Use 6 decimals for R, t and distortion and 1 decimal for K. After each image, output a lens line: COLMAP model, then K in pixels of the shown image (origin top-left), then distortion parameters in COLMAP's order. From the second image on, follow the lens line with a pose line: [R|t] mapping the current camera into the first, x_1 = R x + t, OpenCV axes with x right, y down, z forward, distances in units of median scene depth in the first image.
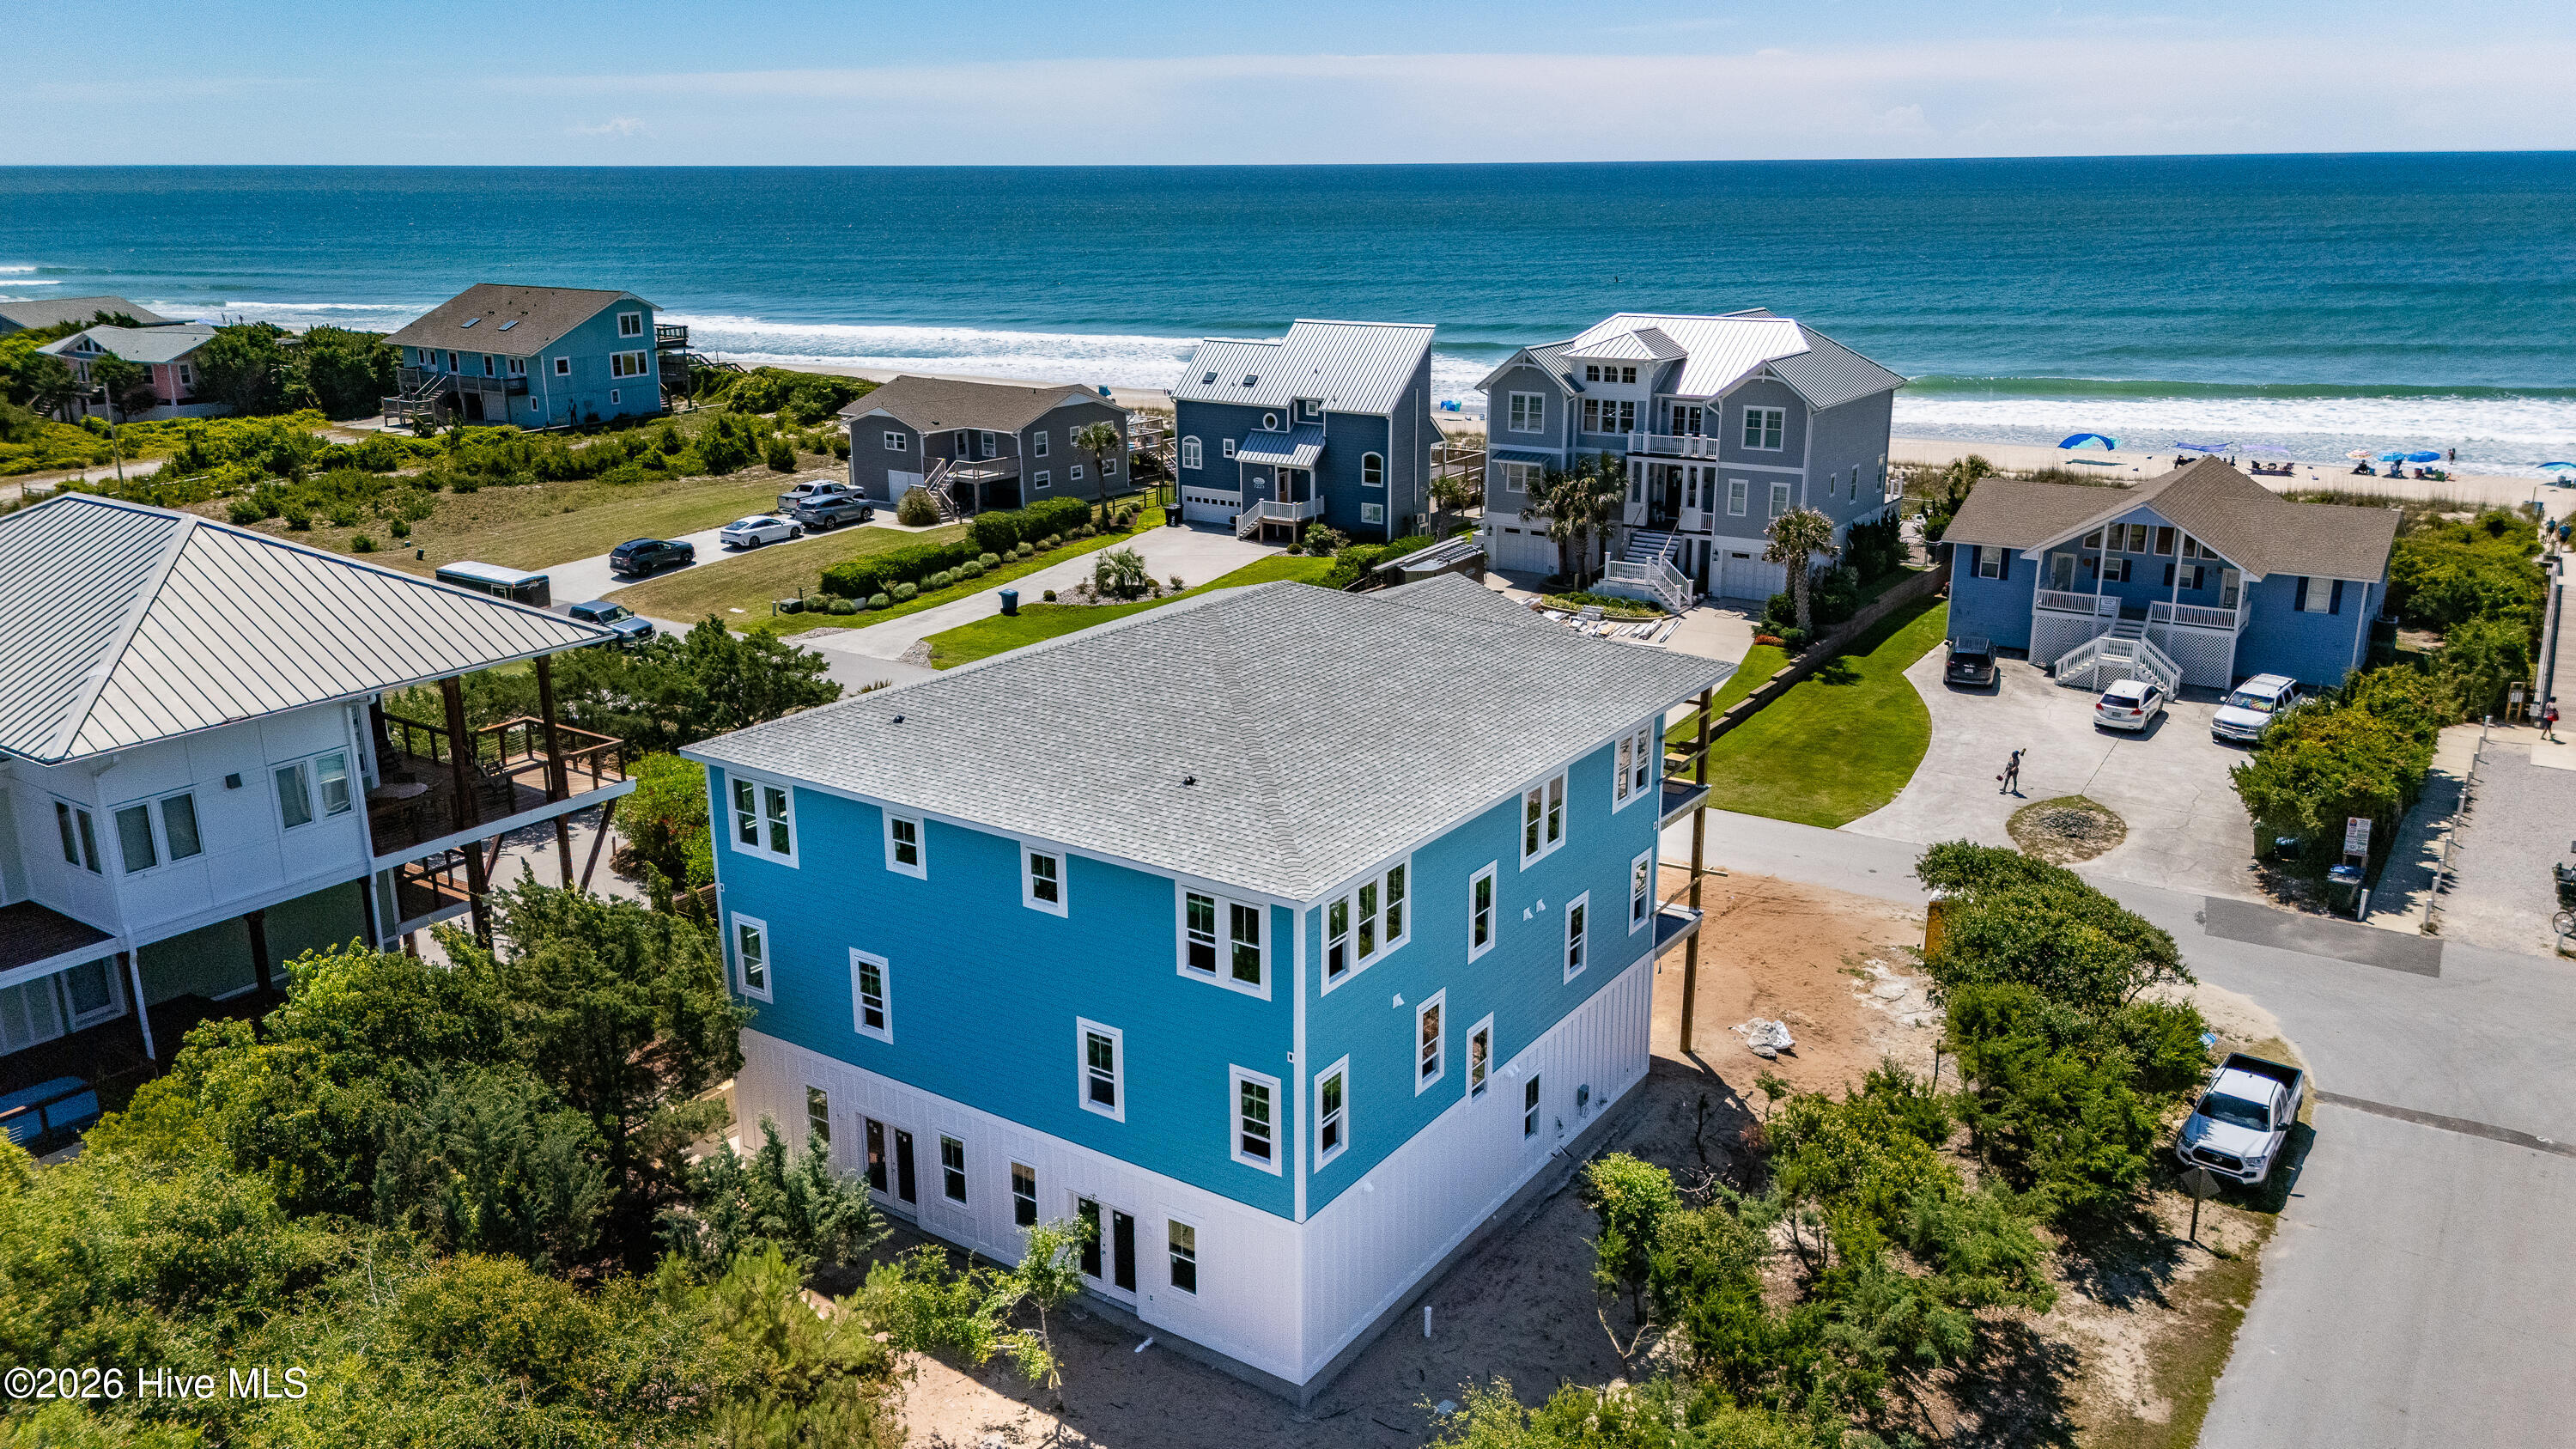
lens RADIAL K [[2002.3, 0, 1288.0], [0, 2002.3, 724.5], [0, 0, 1]] dist [0.051719, -0.005578]
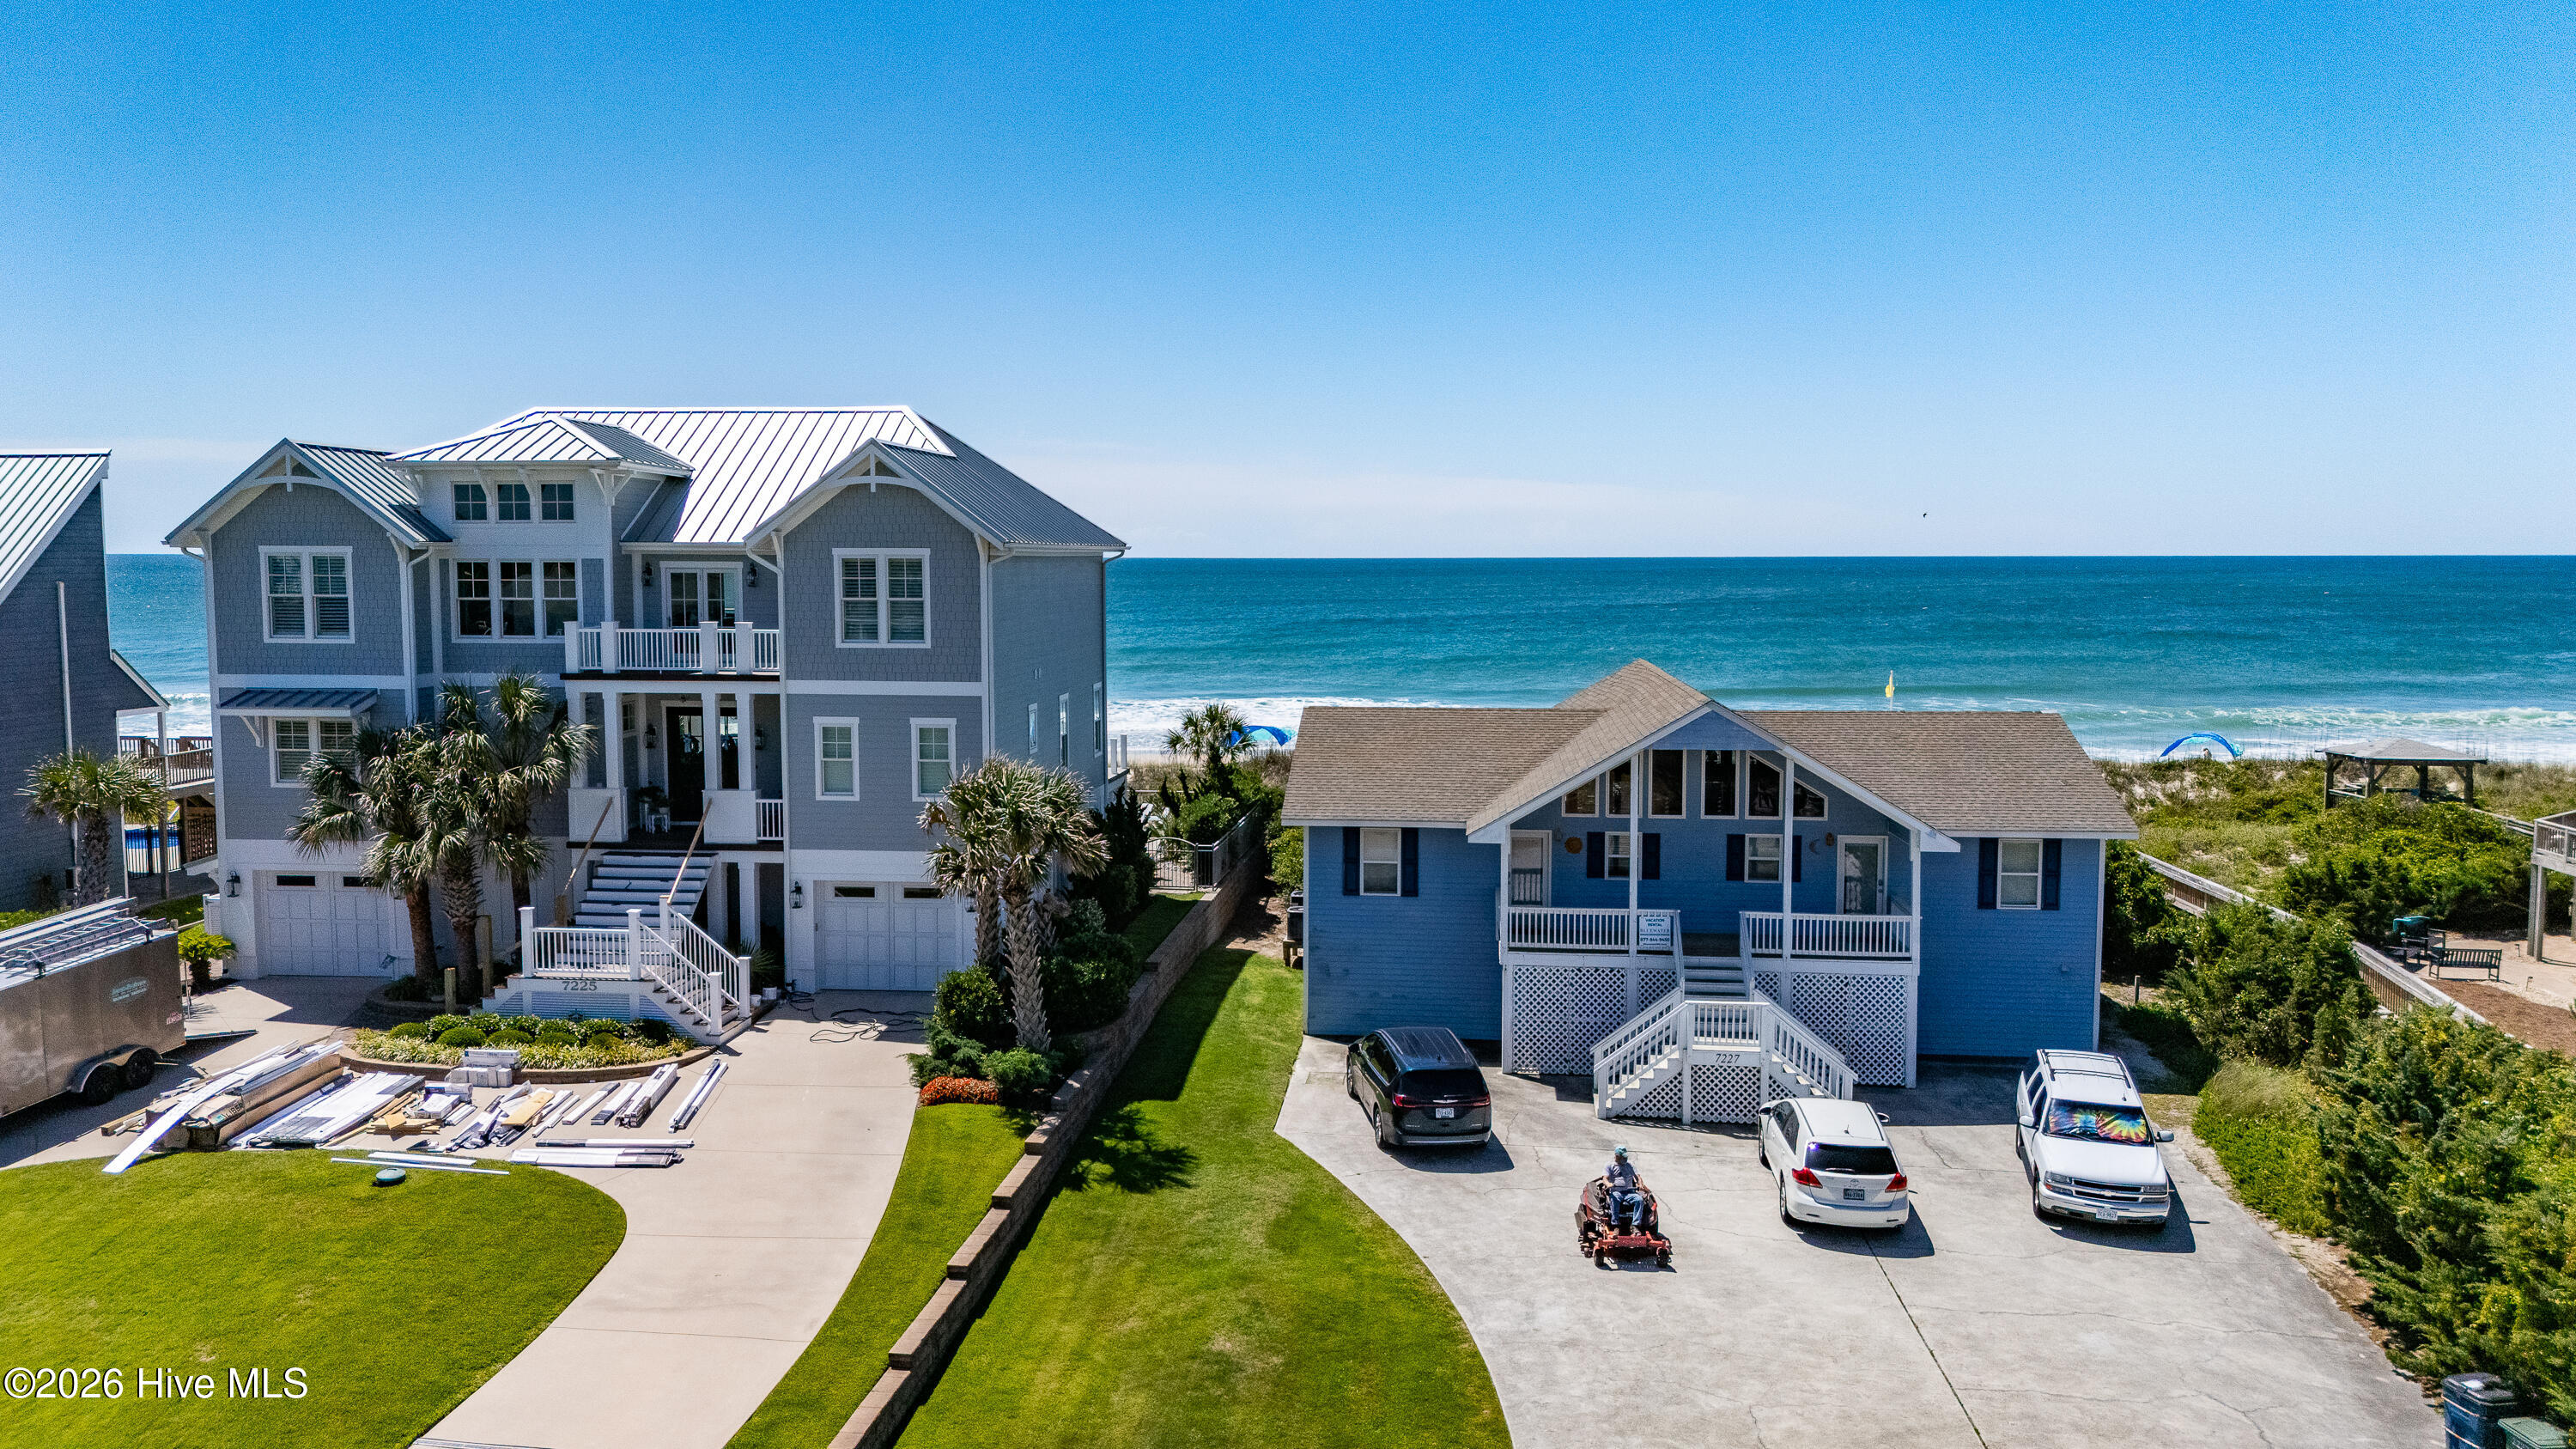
lens RADIAL K [[2002.3, 0, 1288.0], [0, 2002.3, 724.5], [0, 0, 1]] dist [0.051719, -0.005578]
pose [[0.888542, -0.038816, 0.457150, 0.112030], [0.124136, 0.979589, -0.158103, -0.039291], [-0.441682, 0.197230, 0.875224, 0.574022]]
